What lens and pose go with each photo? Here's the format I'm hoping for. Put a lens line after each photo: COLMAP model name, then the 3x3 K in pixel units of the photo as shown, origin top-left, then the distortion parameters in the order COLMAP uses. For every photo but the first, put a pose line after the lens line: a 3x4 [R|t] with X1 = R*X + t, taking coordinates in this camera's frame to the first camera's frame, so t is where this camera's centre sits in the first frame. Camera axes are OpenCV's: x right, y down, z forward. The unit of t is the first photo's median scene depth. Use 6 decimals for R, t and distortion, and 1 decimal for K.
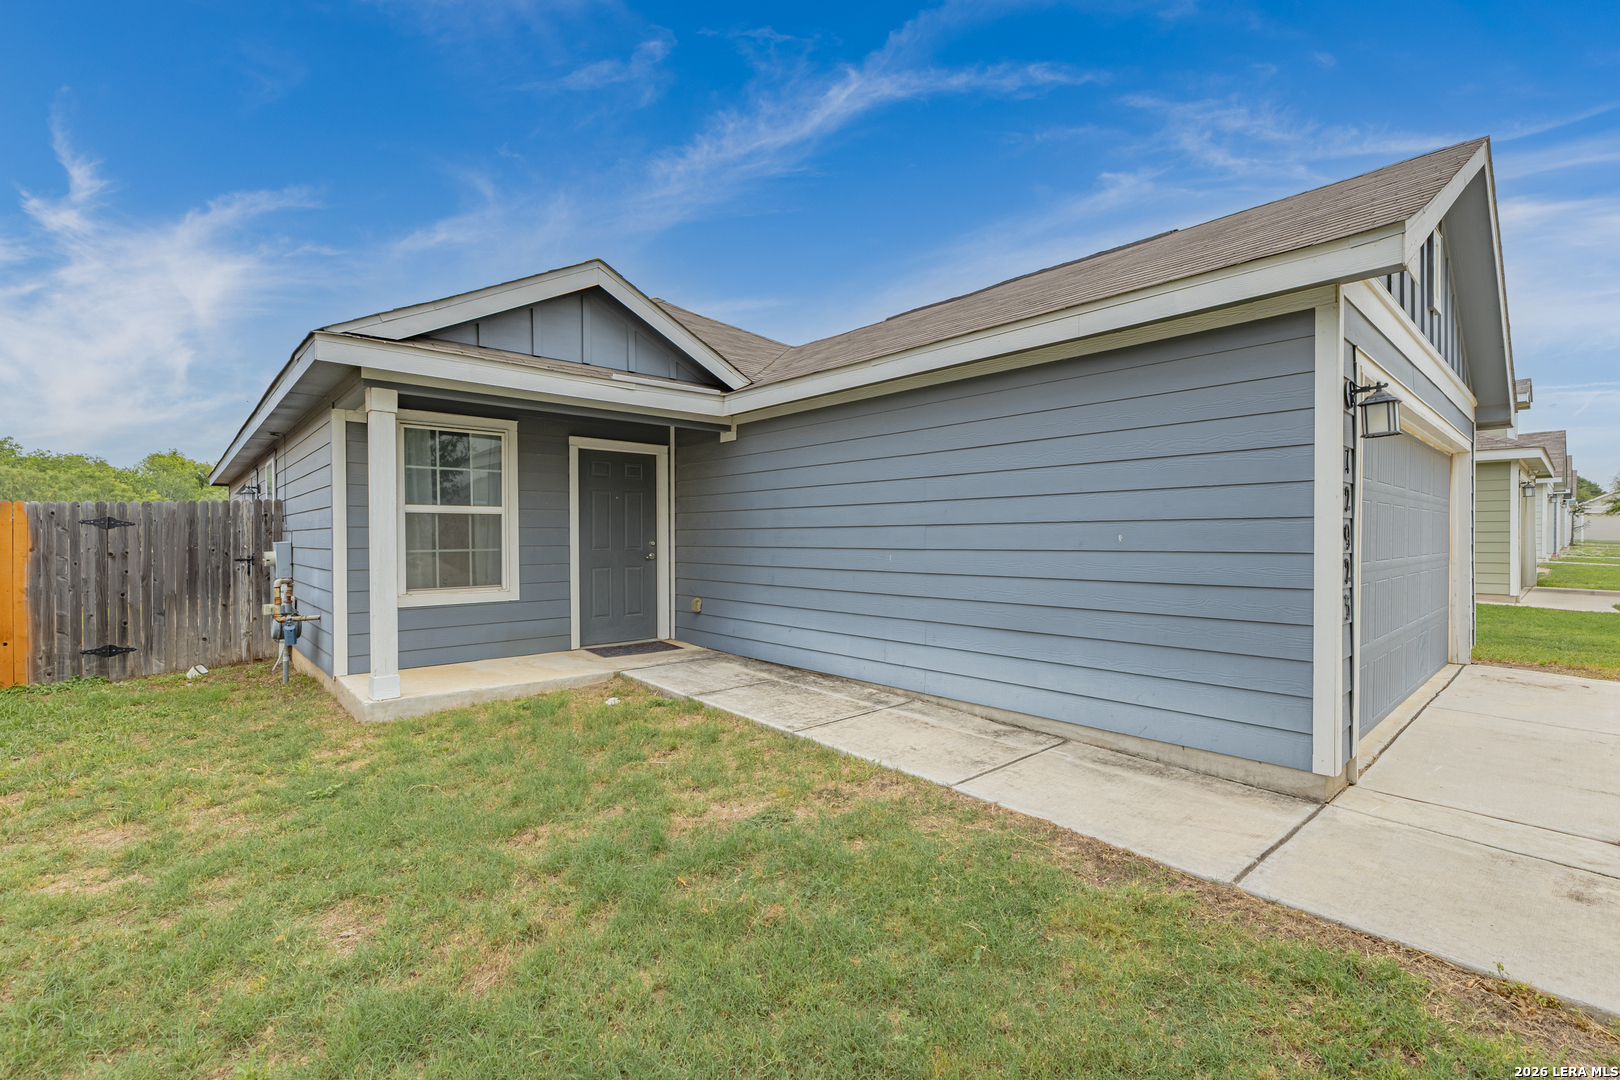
lens RADIAL K [[674.6, 0, 817.7], [0, 674.6, 542.9], [0, 0, 1]] dist [-0.003425, -0.000480]
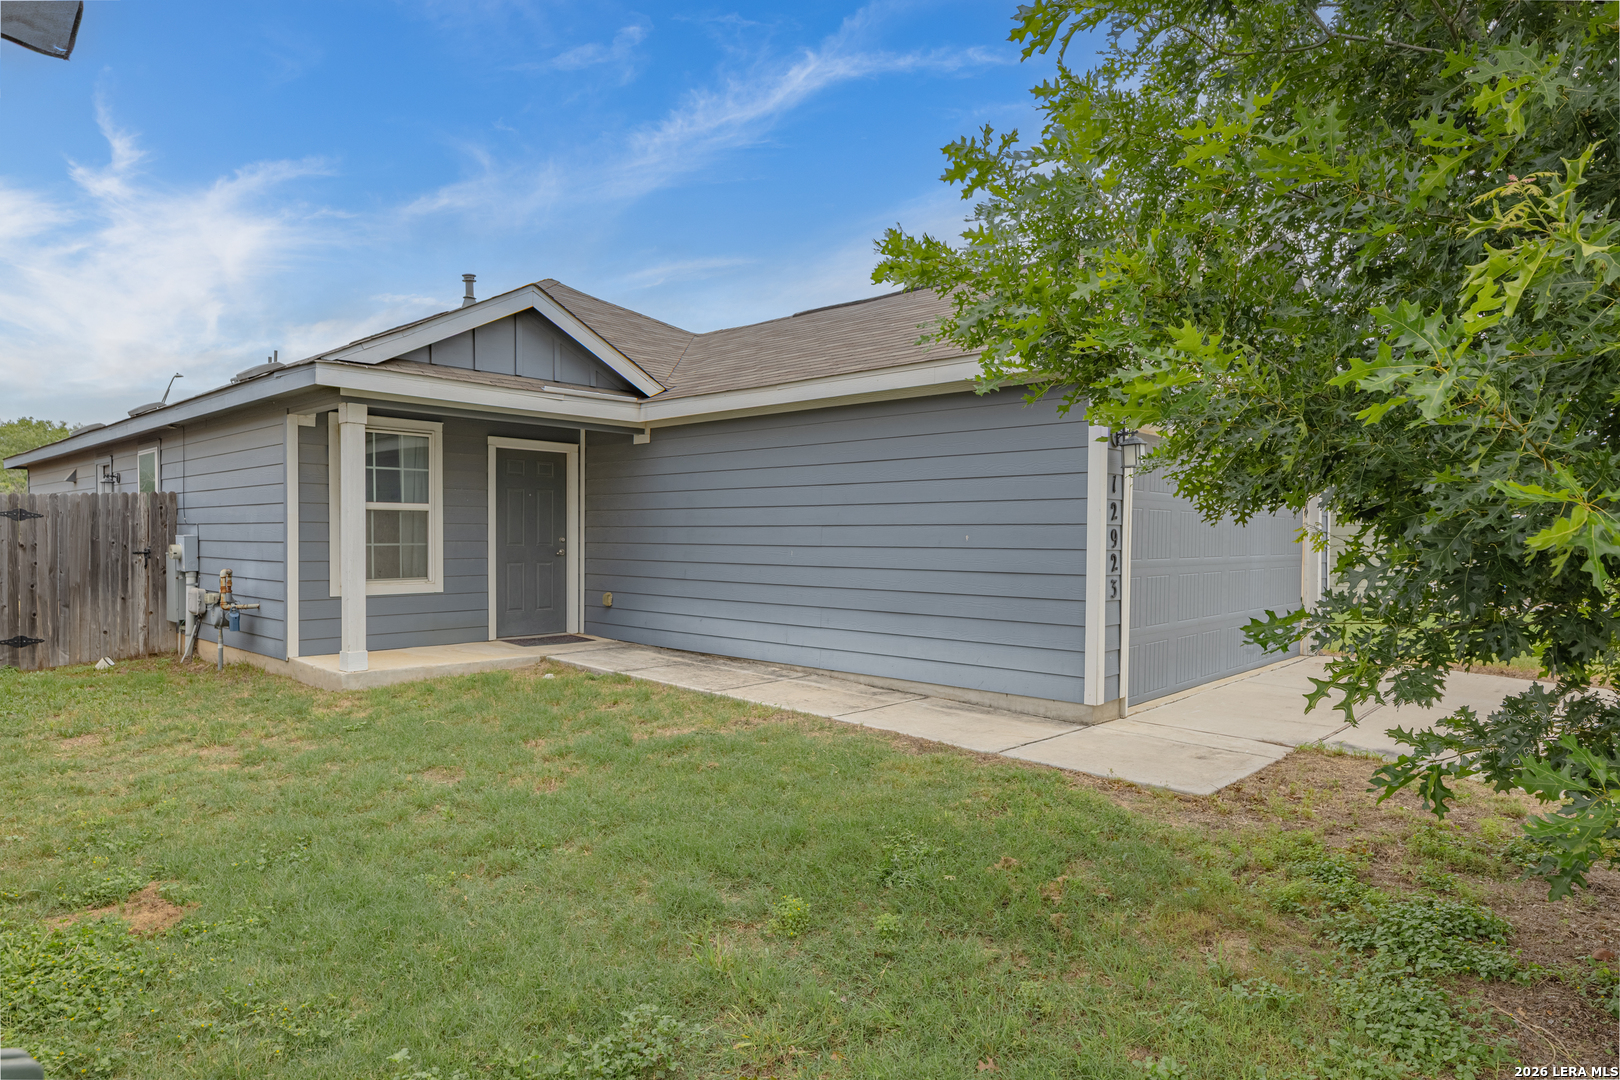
lens RADIAL K [[976.9, 0, 814.4], [0, 976.9, 543.2], [0, 0, 1]] dist [0.000065, -0.000567]
pose [[0.993348, 0.008146, 0.114859, -0.045134], [-0.007974, 0.999966, -0.001956, 0.007152], [-0.114871, 0.001027, 0.993380, -0.648222]]
